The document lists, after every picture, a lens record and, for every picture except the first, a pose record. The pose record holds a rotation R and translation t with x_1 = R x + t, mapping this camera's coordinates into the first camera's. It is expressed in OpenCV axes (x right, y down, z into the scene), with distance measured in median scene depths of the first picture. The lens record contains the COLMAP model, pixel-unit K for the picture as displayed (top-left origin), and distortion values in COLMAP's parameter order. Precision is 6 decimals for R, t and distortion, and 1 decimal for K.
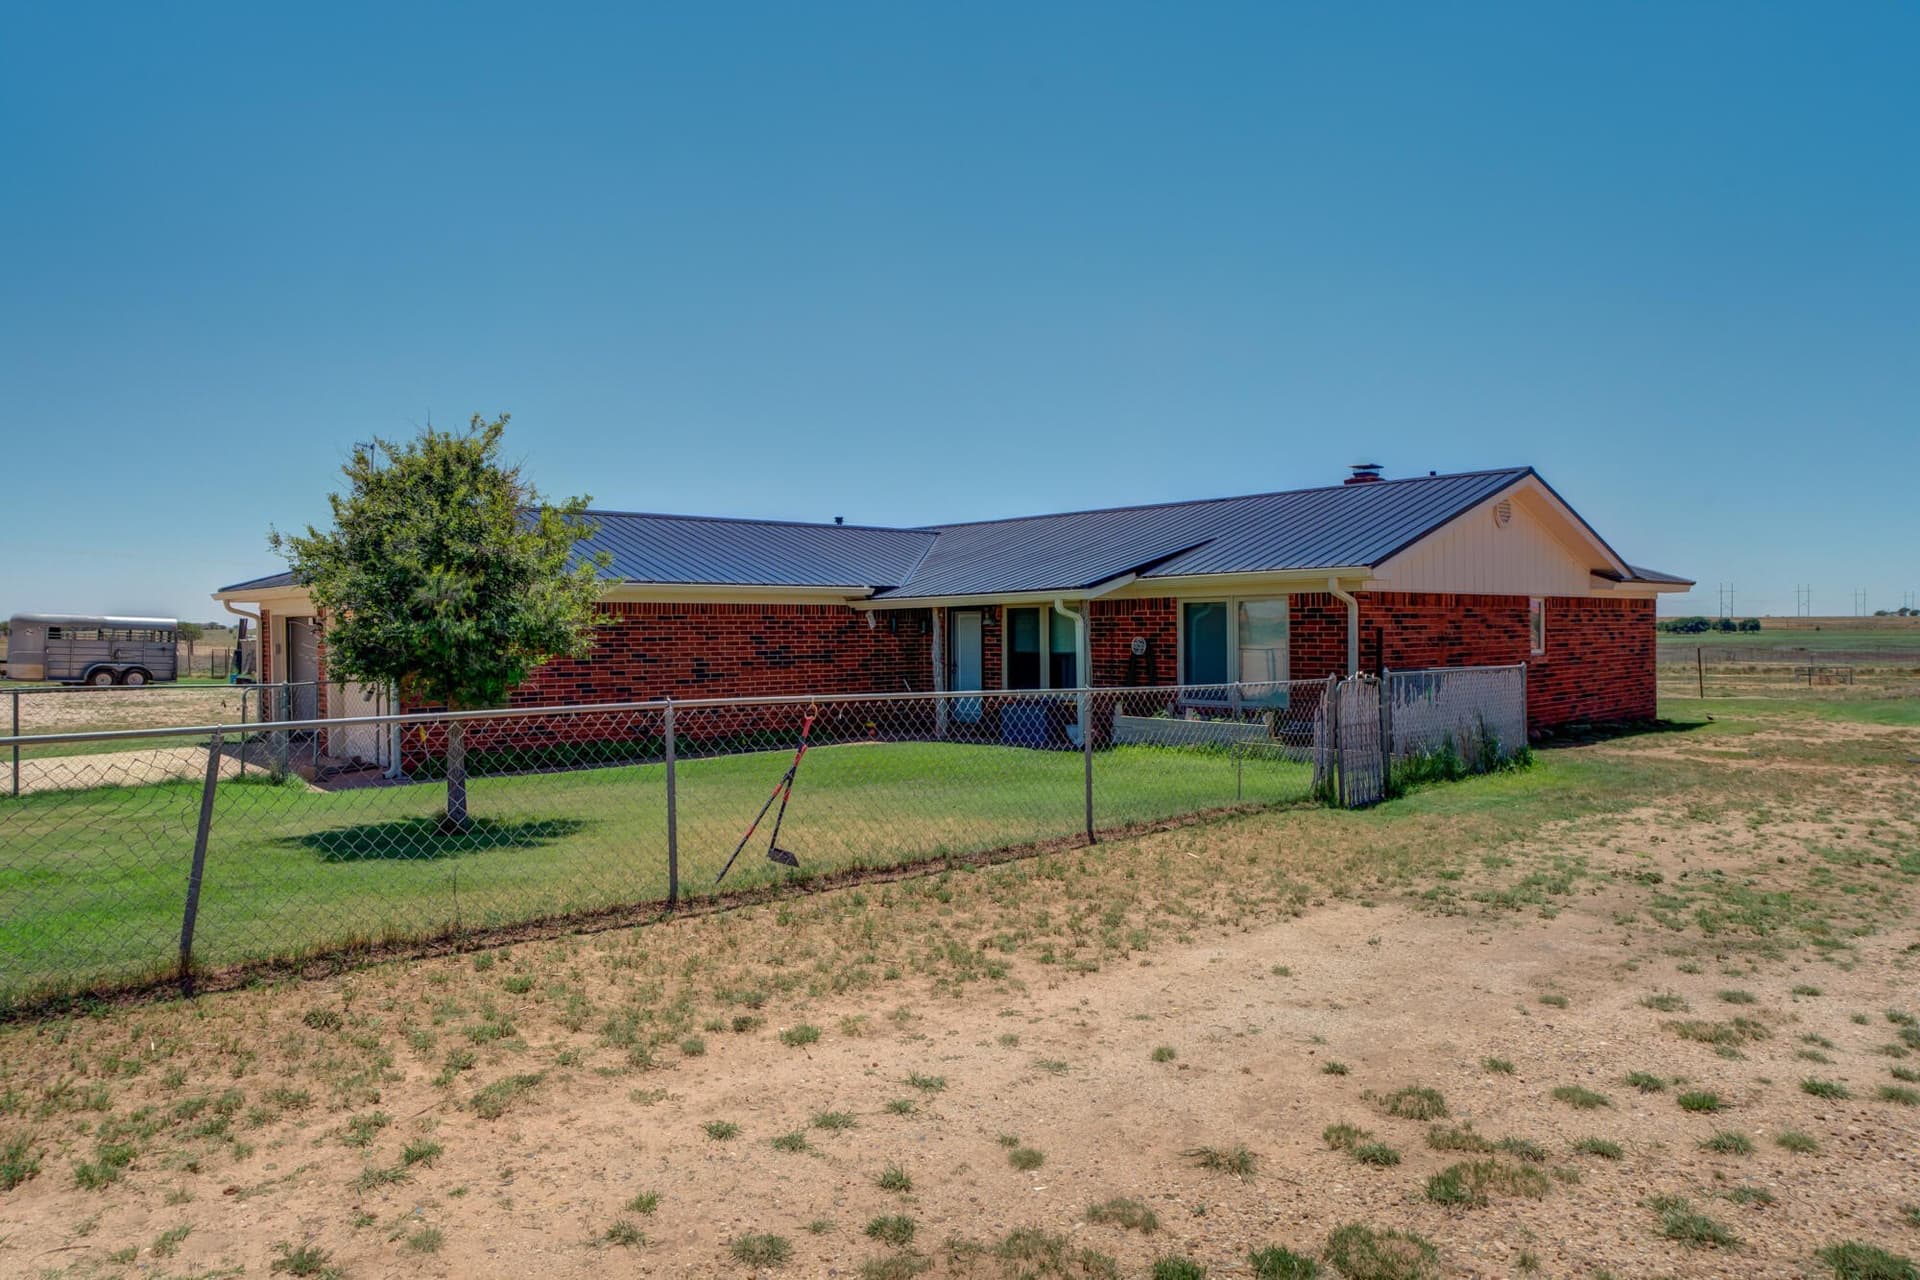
lens RADIAL K [[1280.2, 0, 998.7], [0, 1280.2, 636.4], [0, 0, 1]] dist [-0.005499, -0.000715]
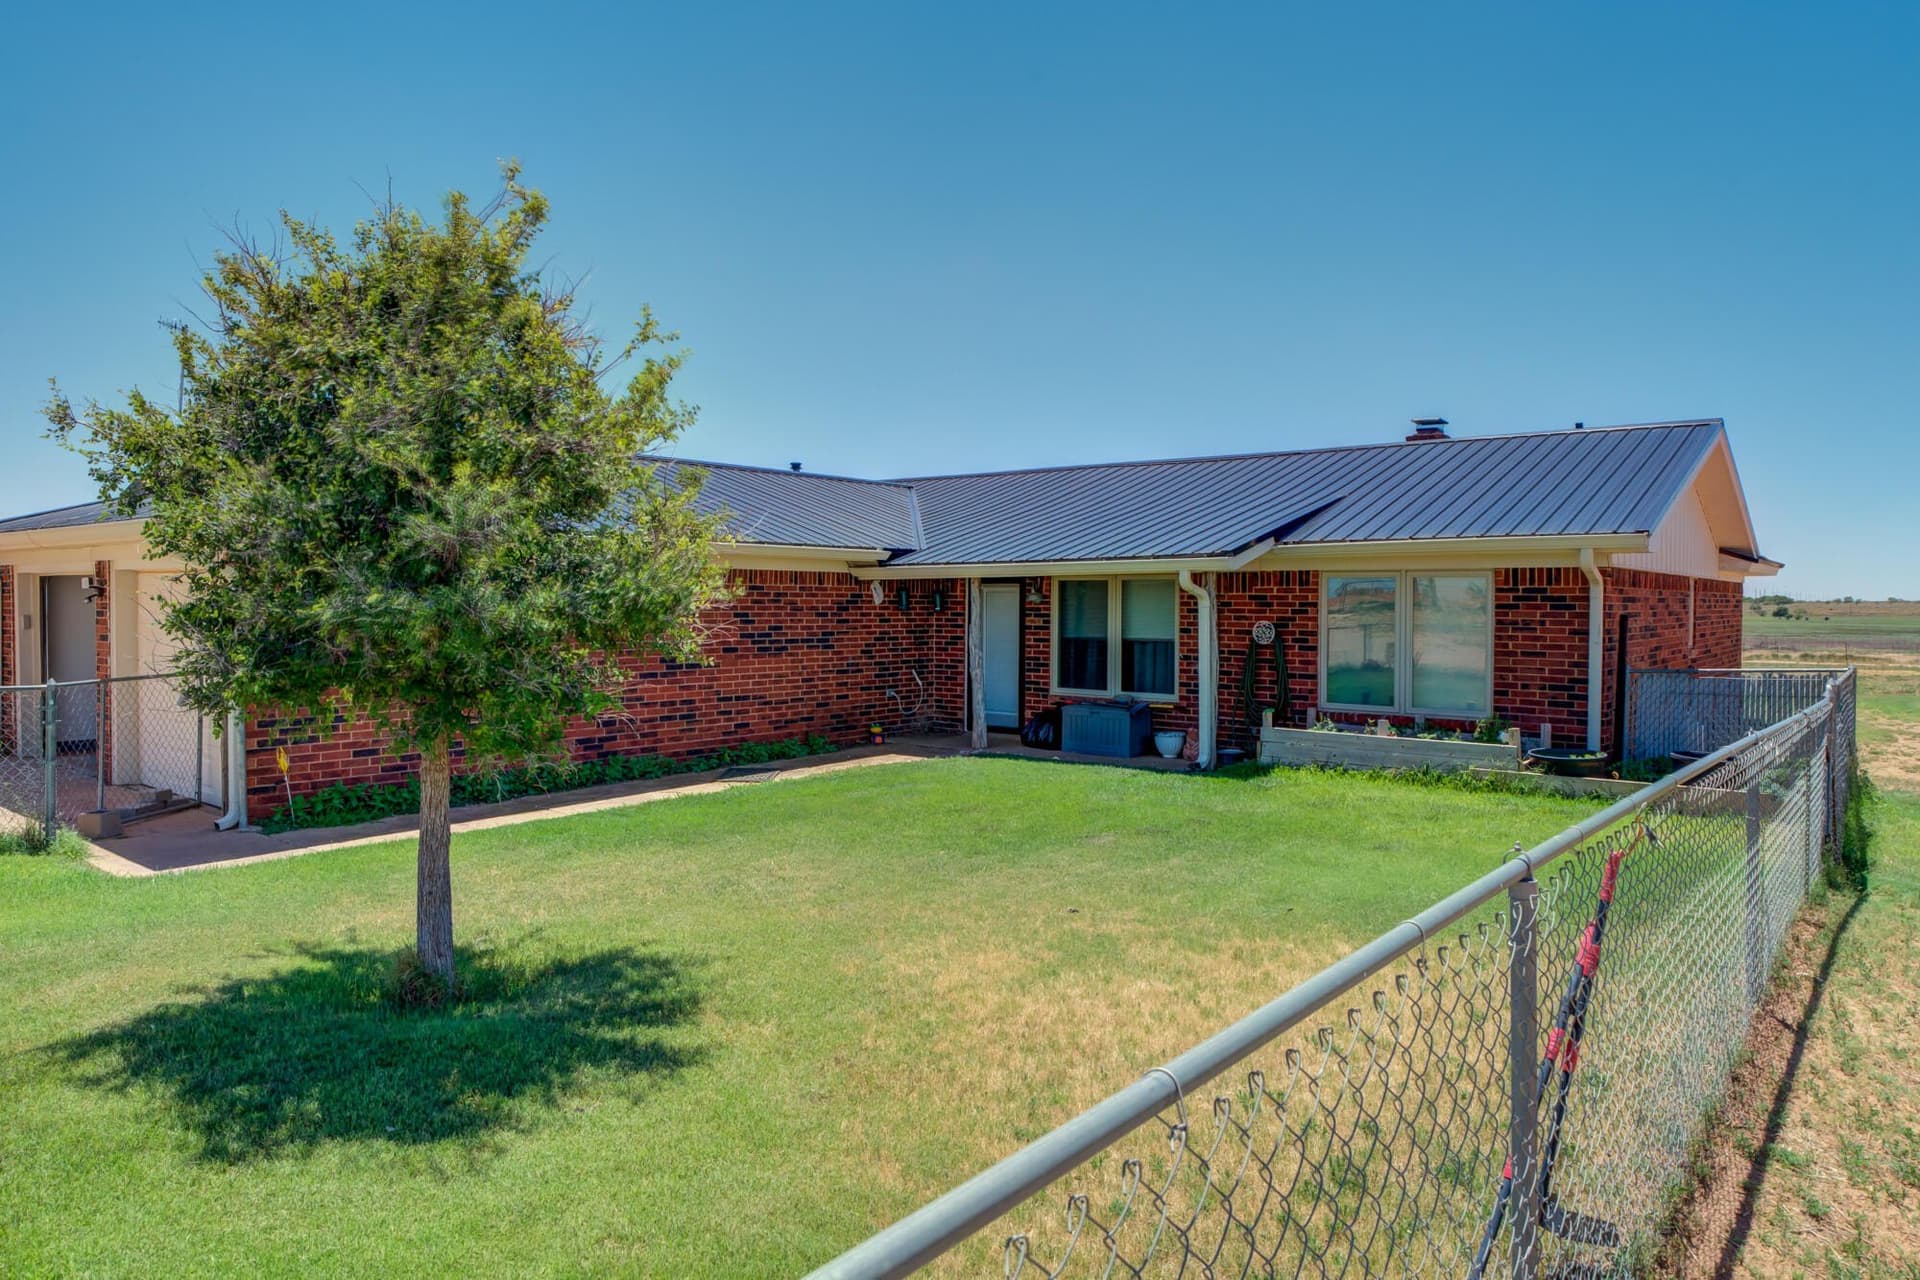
lens RADIAL K [[1280.2, 0, 998.7], [0, 1280.2, 636.4], [0, 0, 1]] dist [-0.005499, -0.000715]
pose [[0.988844, 0.010895, 0.148559, -0.165064], [-0.014006, 0.999704, 0.019912, -0.003551], [-0.148298, -0.021771, 0.988703, 0.270104]]
